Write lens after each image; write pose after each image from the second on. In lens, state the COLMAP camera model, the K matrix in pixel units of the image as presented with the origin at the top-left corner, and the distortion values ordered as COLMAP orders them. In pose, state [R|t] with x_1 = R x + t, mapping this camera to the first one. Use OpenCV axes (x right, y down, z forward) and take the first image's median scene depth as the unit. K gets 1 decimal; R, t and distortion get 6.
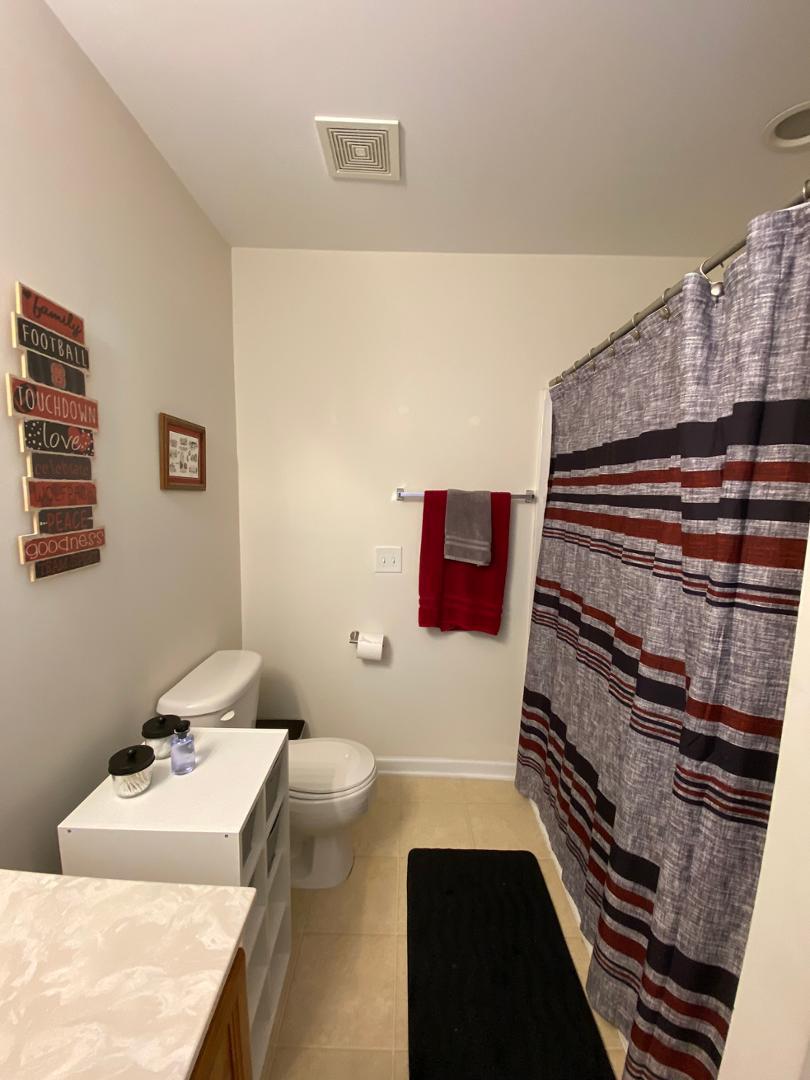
lens RADIAL K [[441.4, 0, 402.4], [0, 441.4, 544.3], [0, 0, 1]] dist [0.006832, 0.000019]
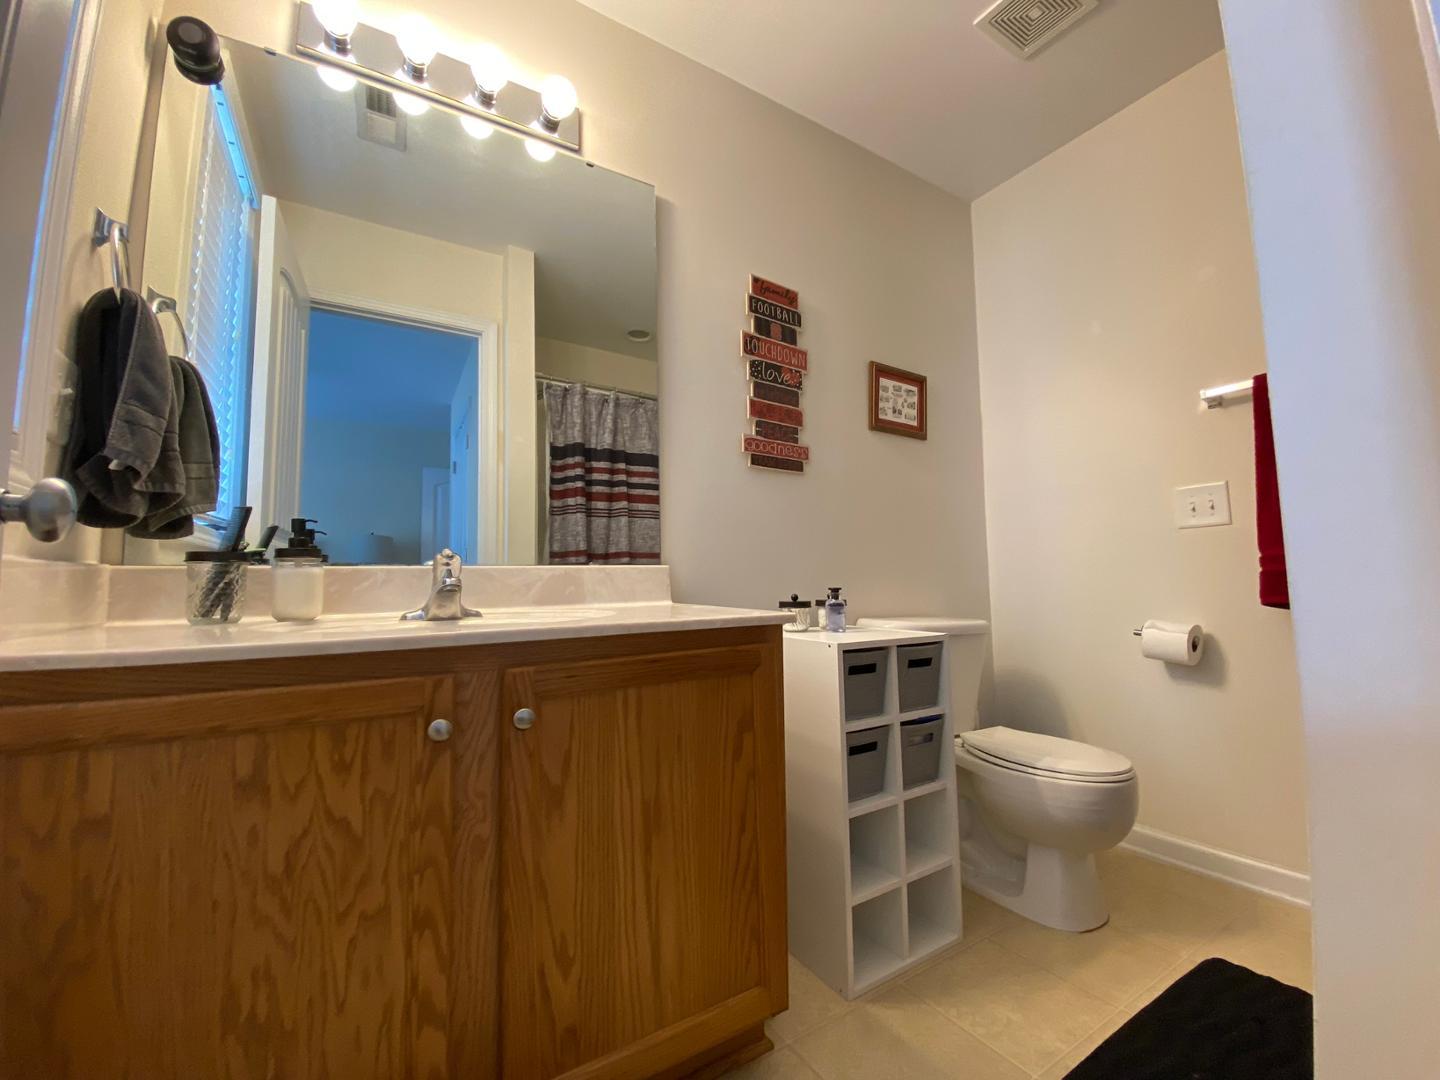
lens RADIAL K [[588.5, 0, 714.6], [0, 588.5, 539.8], [0, 0, 1]] dist [0.006832, 0.000019]
pose [[0.541145, -0.086657, -0.836453, 0.585197], [-0.080596, 0.984753, -0.154163, 0.535102], [0.837058, 0.150839, 0.525910, -0.050708]]
